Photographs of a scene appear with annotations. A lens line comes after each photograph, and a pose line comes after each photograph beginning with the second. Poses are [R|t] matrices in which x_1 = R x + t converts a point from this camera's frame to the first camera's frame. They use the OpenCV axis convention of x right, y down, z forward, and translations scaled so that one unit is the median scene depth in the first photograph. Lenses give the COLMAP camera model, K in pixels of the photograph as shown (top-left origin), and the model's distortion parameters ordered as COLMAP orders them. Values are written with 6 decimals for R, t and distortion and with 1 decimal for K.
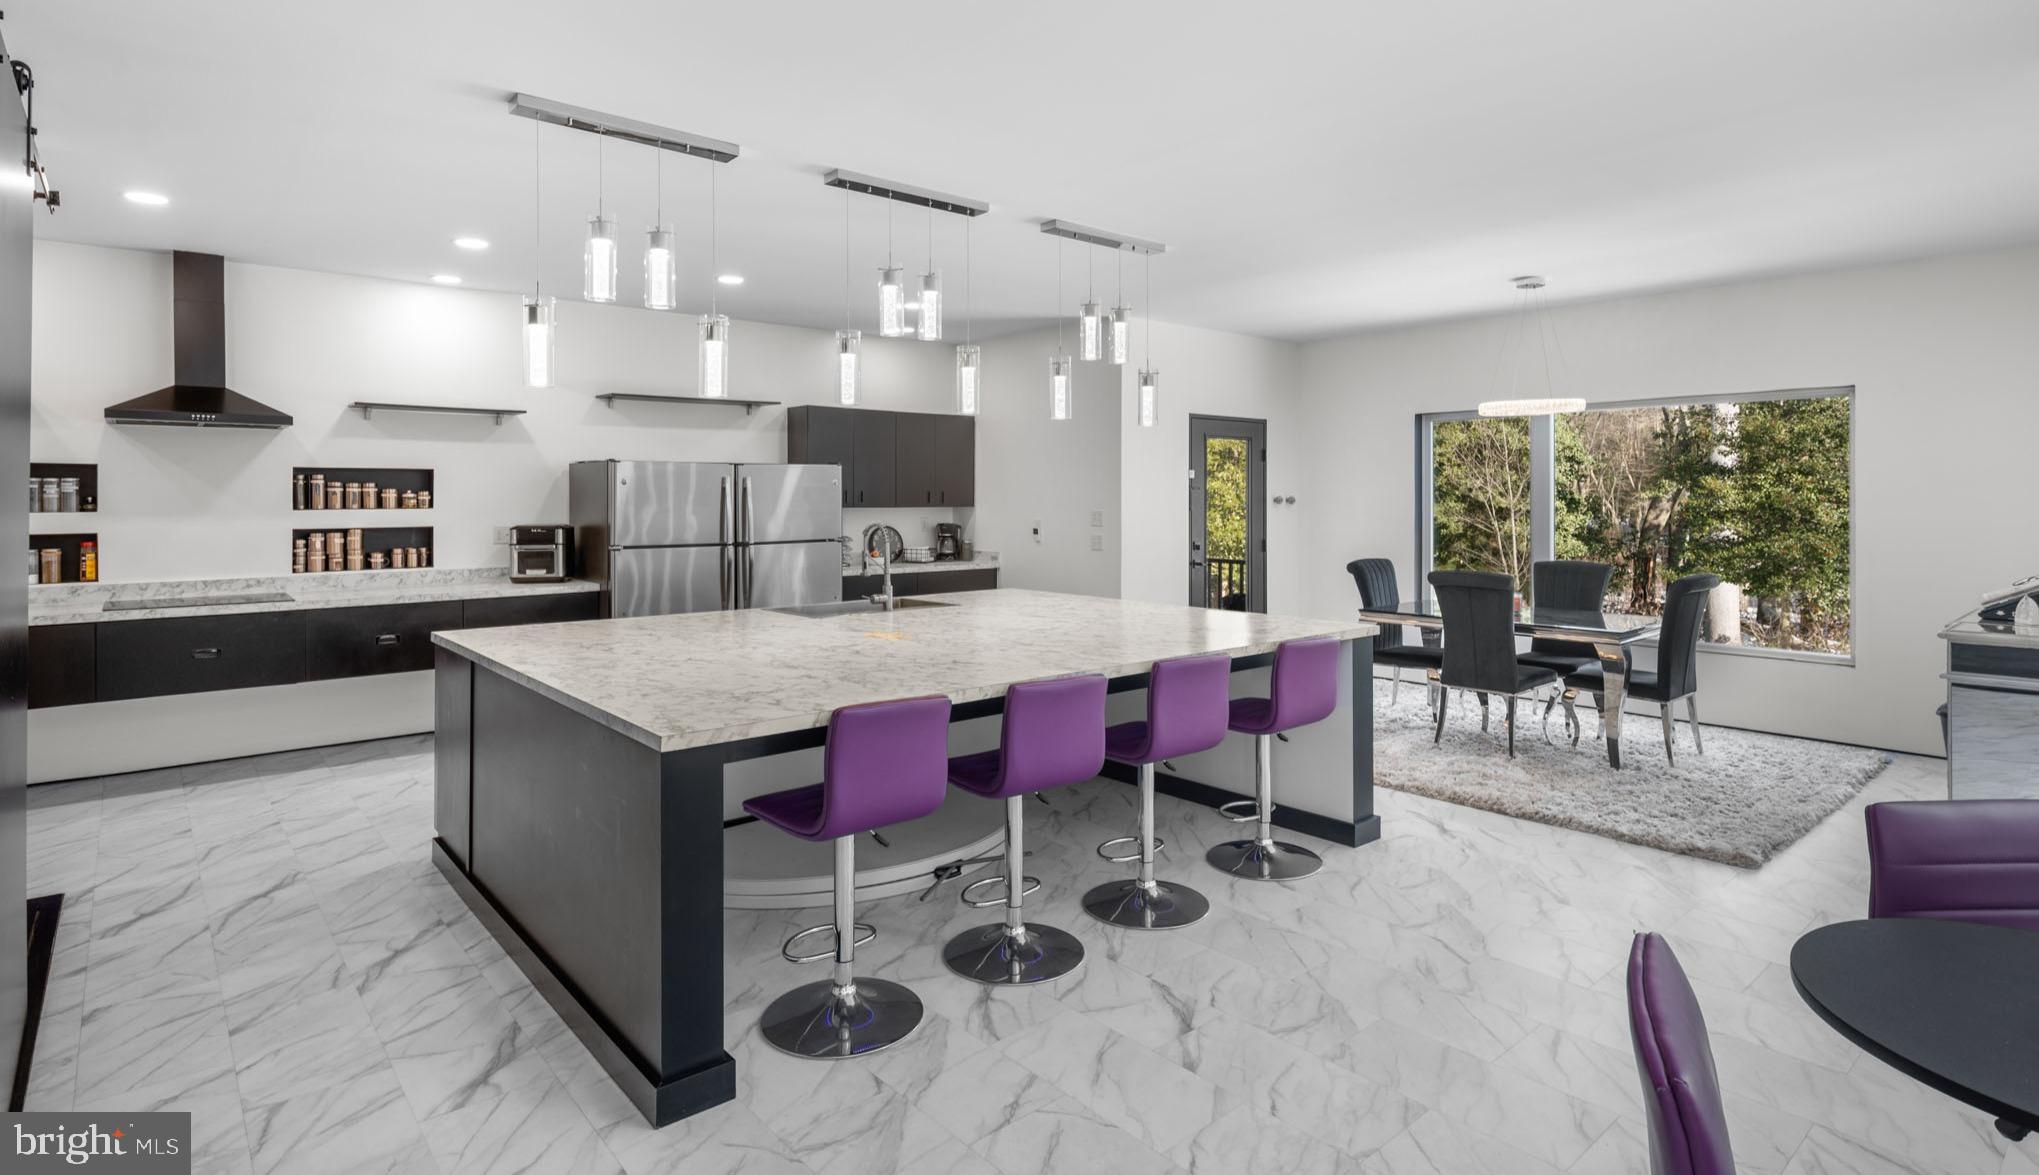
lens RADIAL K [[1038.9, 0, 1023.1], [0, 1038.9, 495.8], [0, 0, 1]] dist [-0.002203, 0.000692]
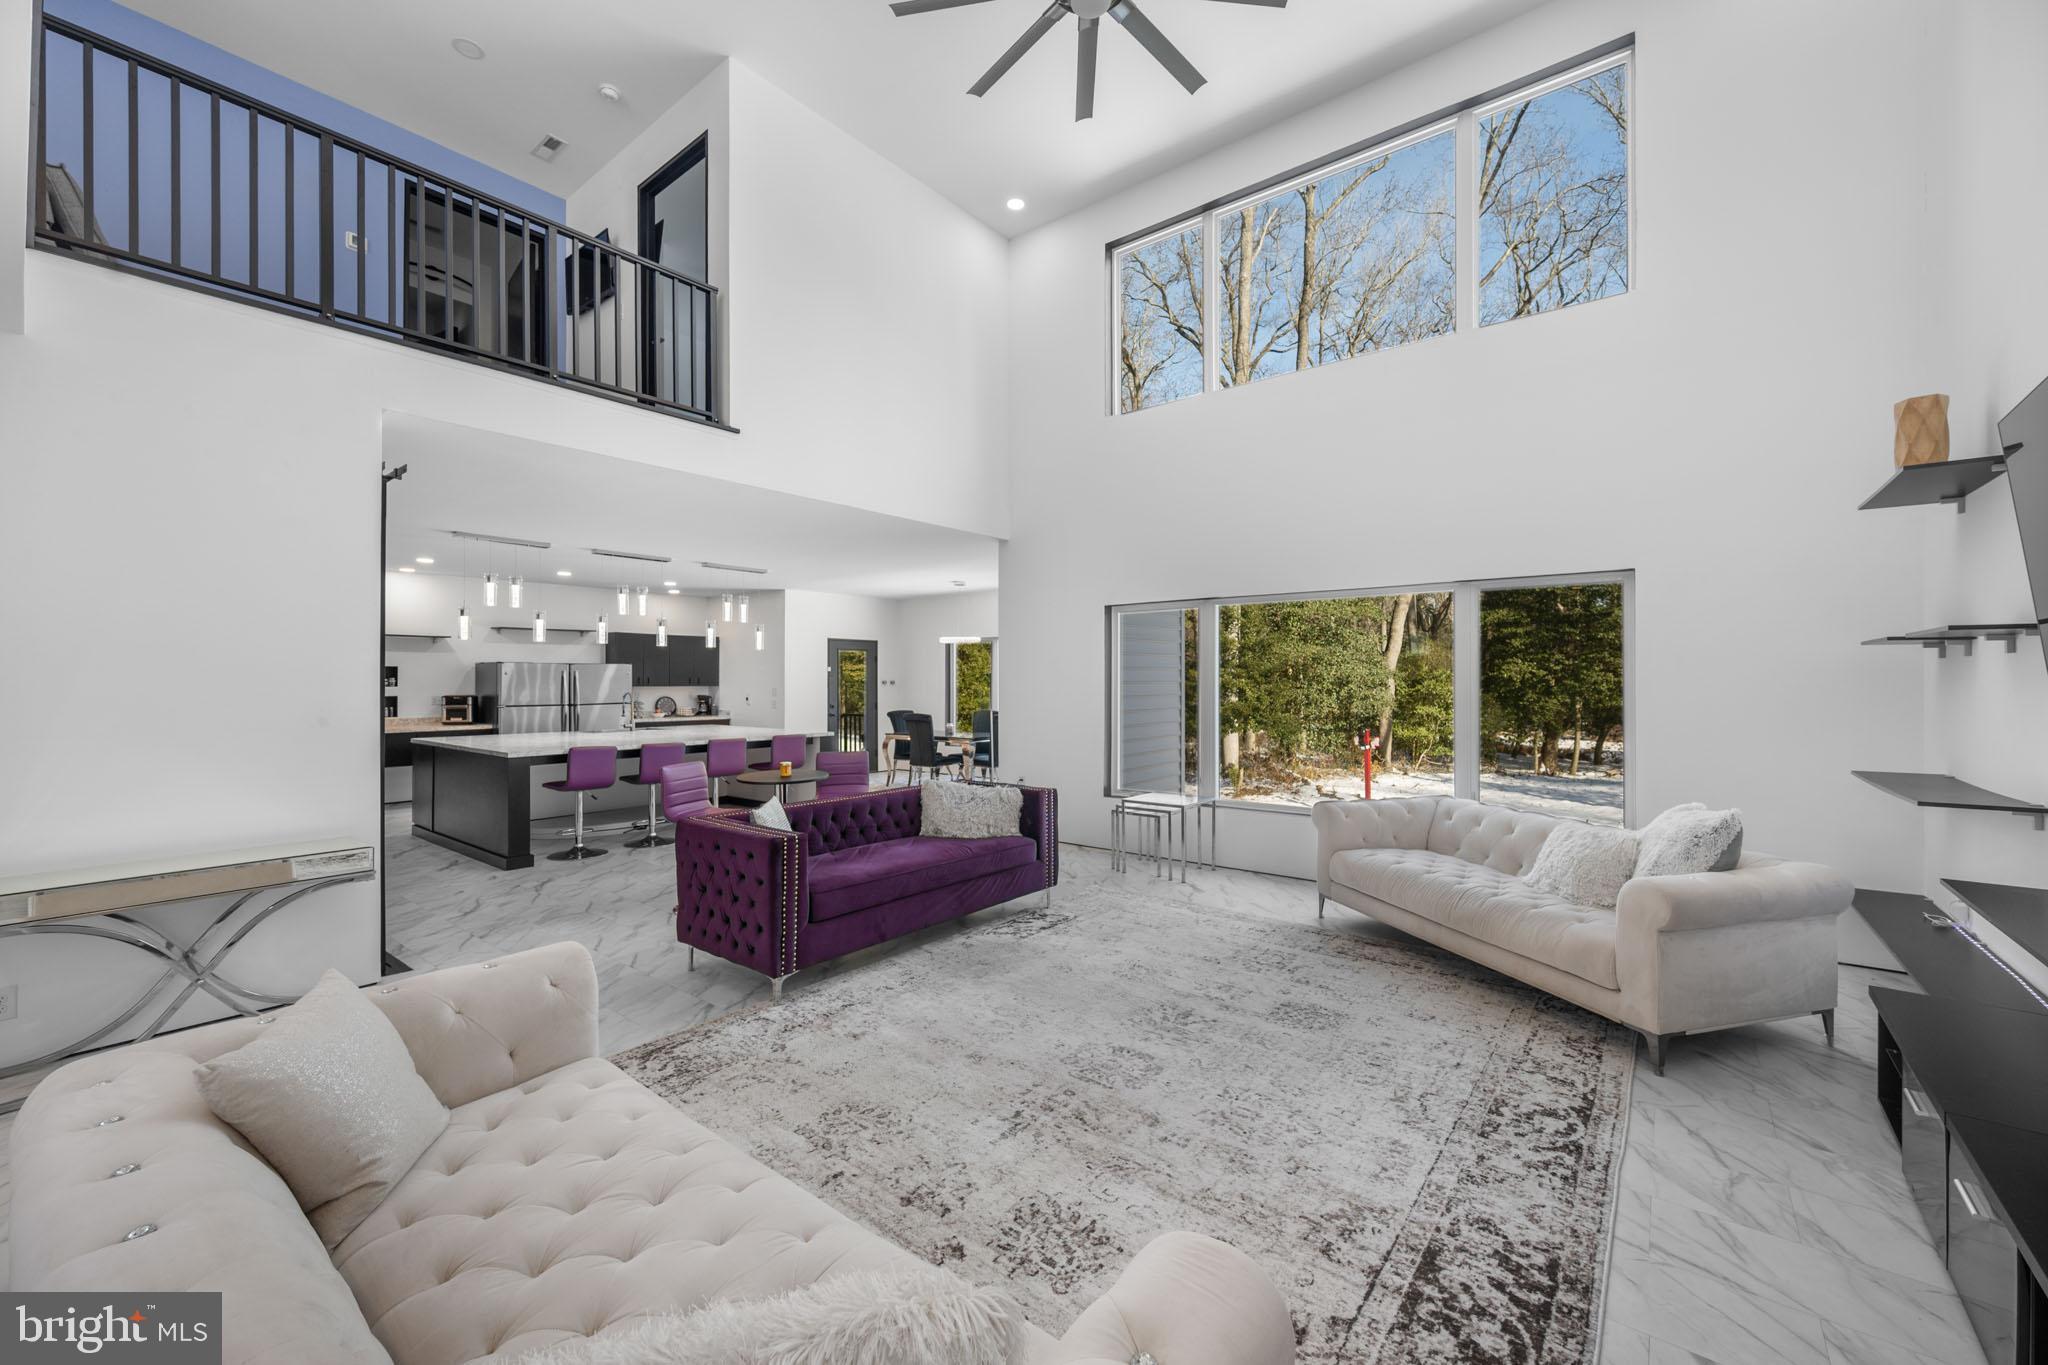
lens RADIAL K [[802.8, 0, 1024.0], [0, 802.8, 682.5], [0, 0, 1]] dist [-0.000879, -0.000055]
pose [[0.982153, -0.000135, 0.188084, 0.246972], [-0.000336, 0.999997, 0.002472, 0.000341], [-0.188083, -0.002492, 0.982150, -0.570402]]
